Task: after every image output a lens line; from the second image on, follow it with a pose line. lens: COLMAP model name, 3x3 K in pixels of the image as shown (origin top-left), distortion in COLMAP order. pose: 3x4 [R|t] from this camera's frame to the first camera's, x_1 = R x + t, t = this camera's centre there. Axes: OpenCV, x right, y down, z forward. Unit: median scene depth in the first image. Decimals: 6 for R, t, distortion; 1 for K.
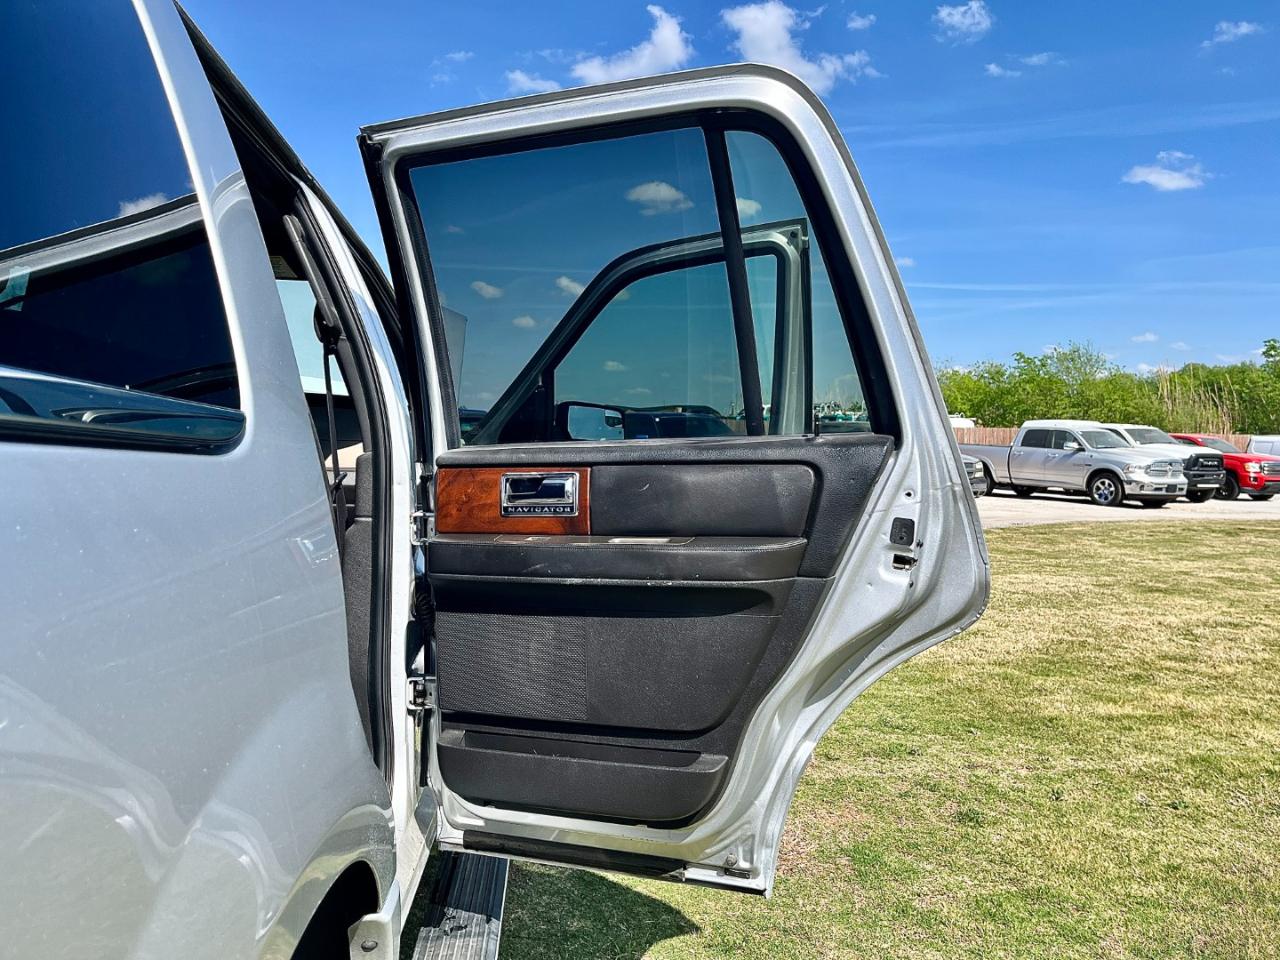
lens RADIAL K [[971.6, 0, 644.9], [0, 971.6, 470.9], [0, 0, 1]] dist [0.078866, -0.110228]
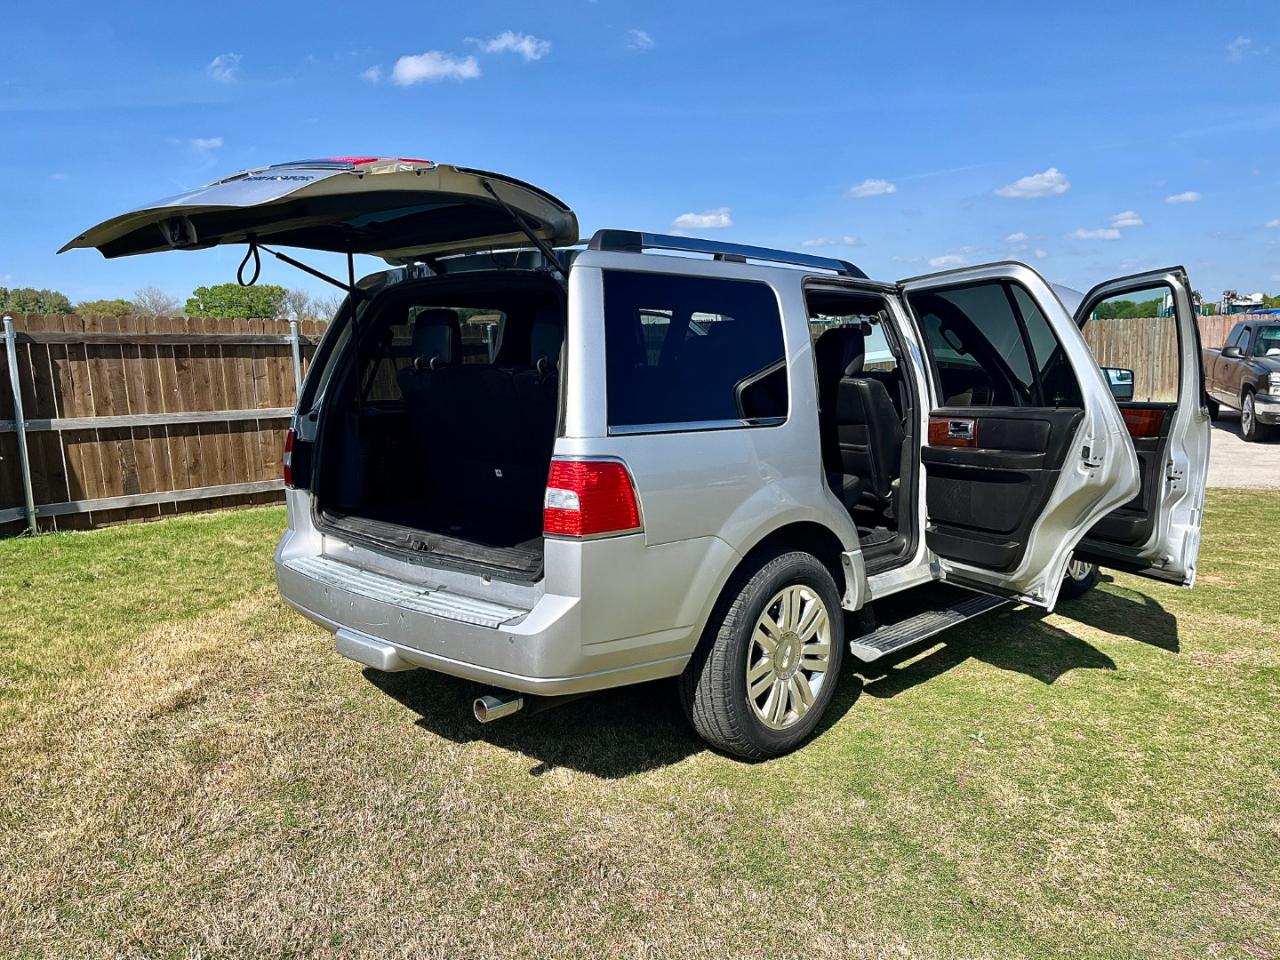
lens RADIAL K [[971.6, 0, 643.4], [0, 971.6, 478.3], [0, 0, 1]] dist [0.078866, -0.110228]
pose [[0.663938, 0.070662, -0.744442, 0.163284], [0.010510, 0.994545, 0.103775, -0.015913], [0.747714, -0.076724, 0.659573, -0.162648]]
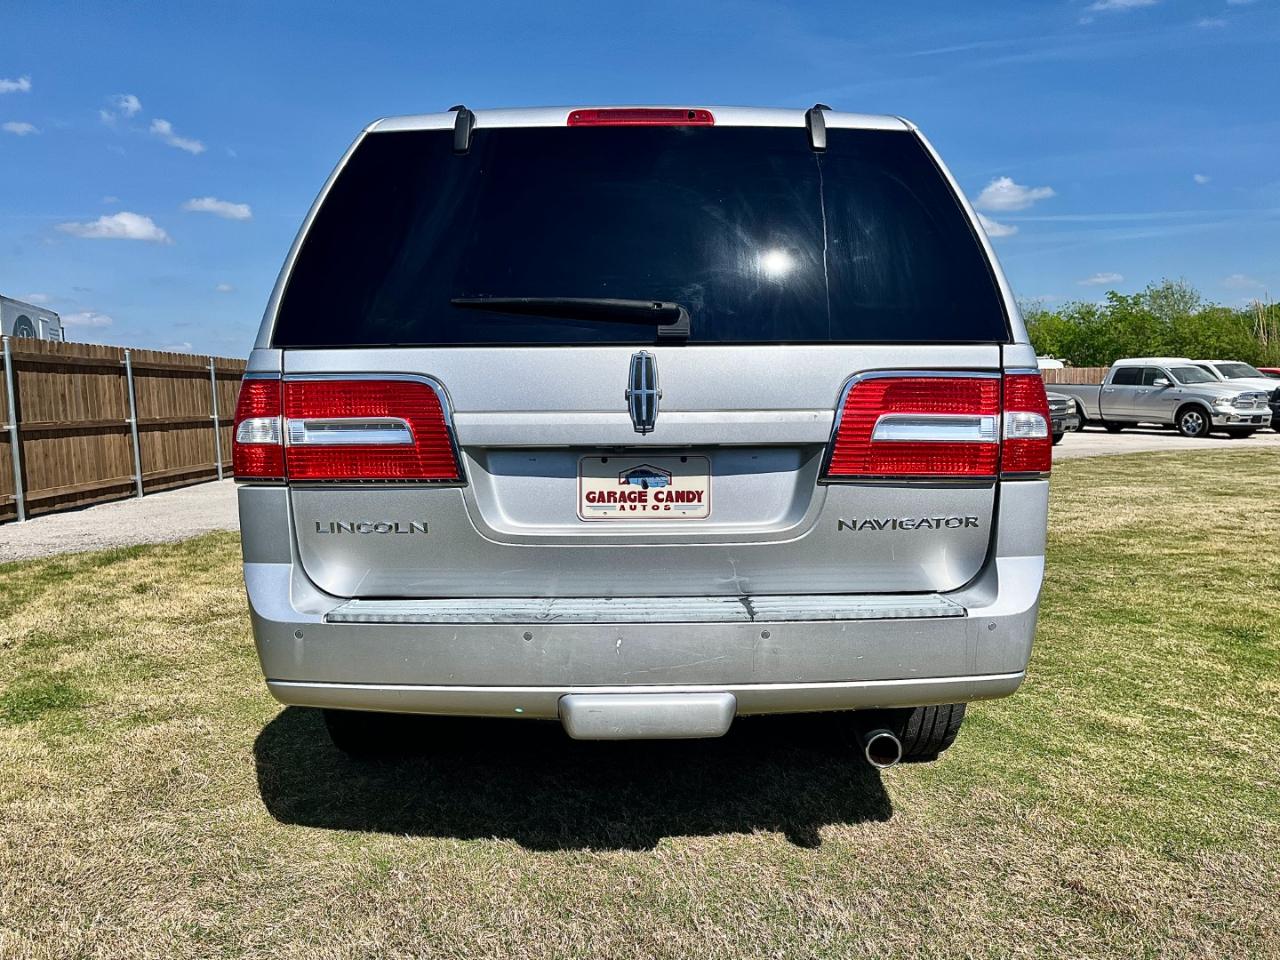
lens RADIAL K [[971.6, 0, 646.6], [0, 971.6, 493.0], [0, 0, 1]] dist [0.078866, -0.110228]
pose [[0.996879, -0.022066, -0.075792, -0.078848], [0.027287, 0.997274, 0.068552, 0.011342], [0.074073, -0.070406, 0.994764, -0.204424]]
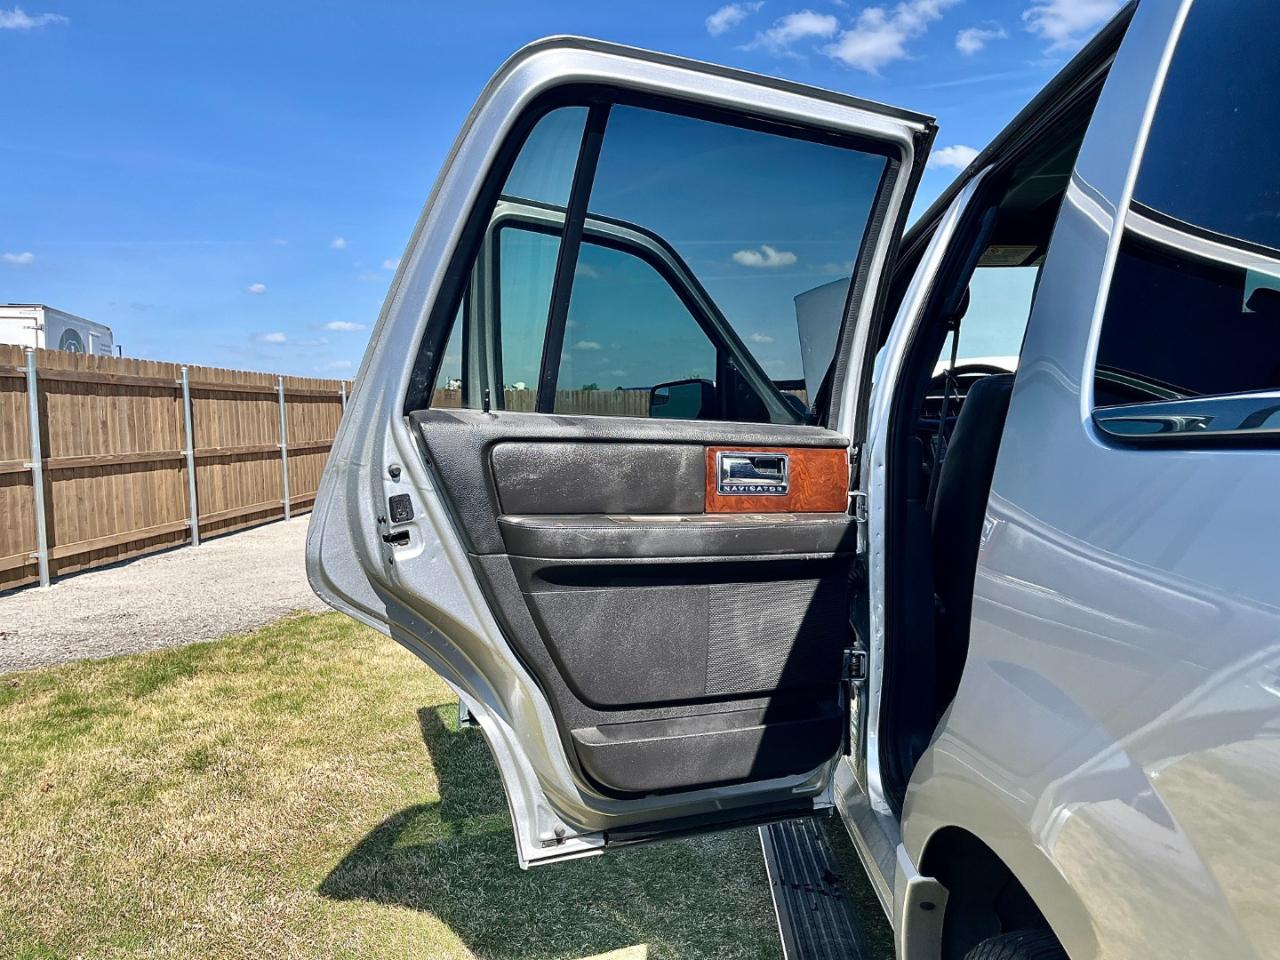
lens RADIAL K [[971.6, 0, 644.2], [0, 971.6, 480.1], [0, 0, 1]] dist [0.078866, -0.110228]
pose [[0.992733, -0.016885, -0.119151, -0.194056], [0.021189, 0.999165, 0.034944, -0.004740], [0.118461, -0.037215, 0.992261, -0.020398]]
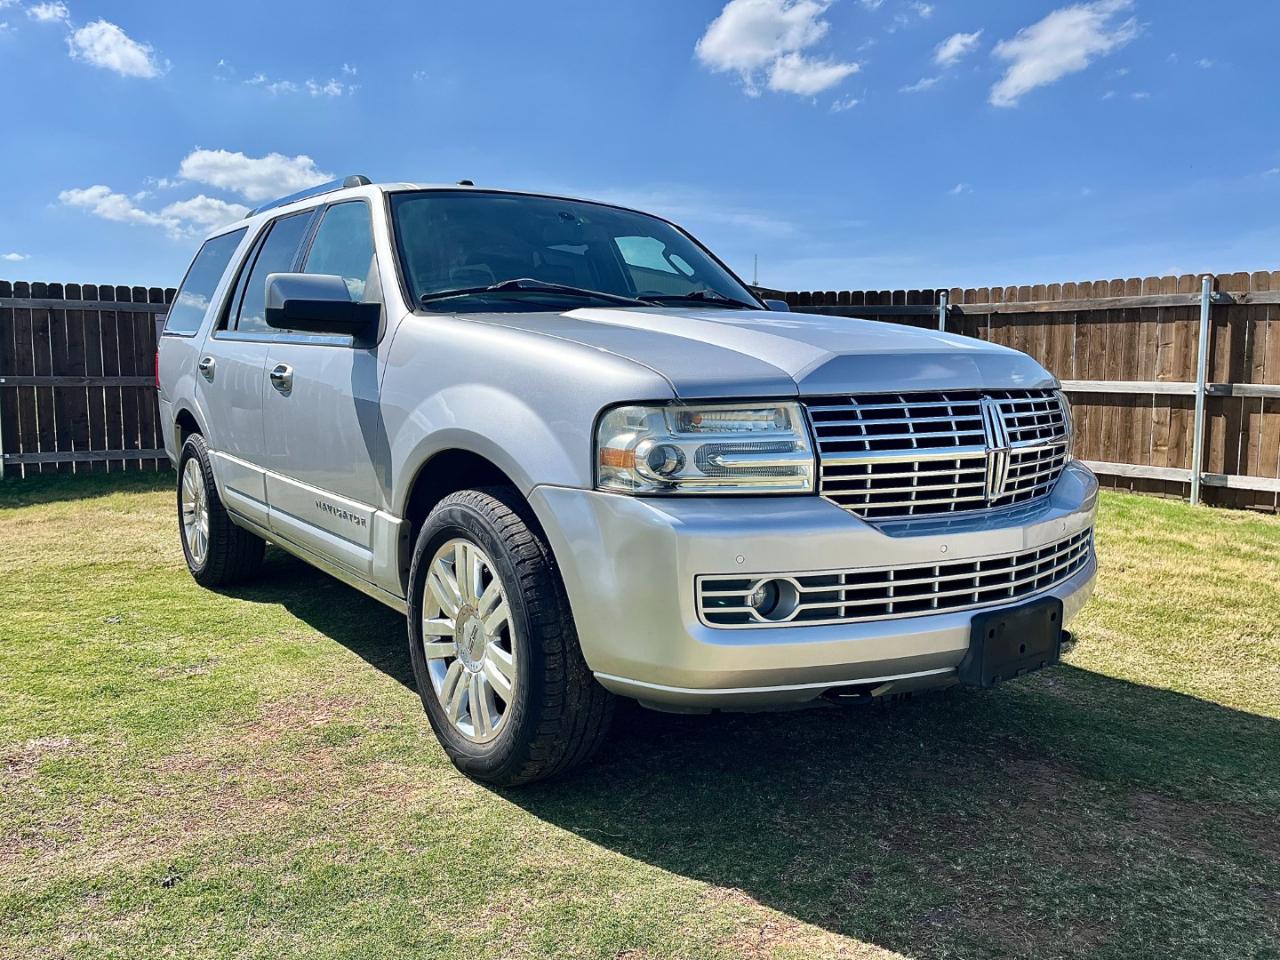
lens RADIAL K [[971.6, 0, 644.9], [0, 971.6, 476.0], [0, 0, 1]] dist [0.078866, -0.110228]
pose [[-0.850927, 0.035790, -0.524064, 0.032755], [-0.031053, 0.992504, 0.118202, 0.001042], [0.524366, 0.116855, -0.843437, 0.480261]]
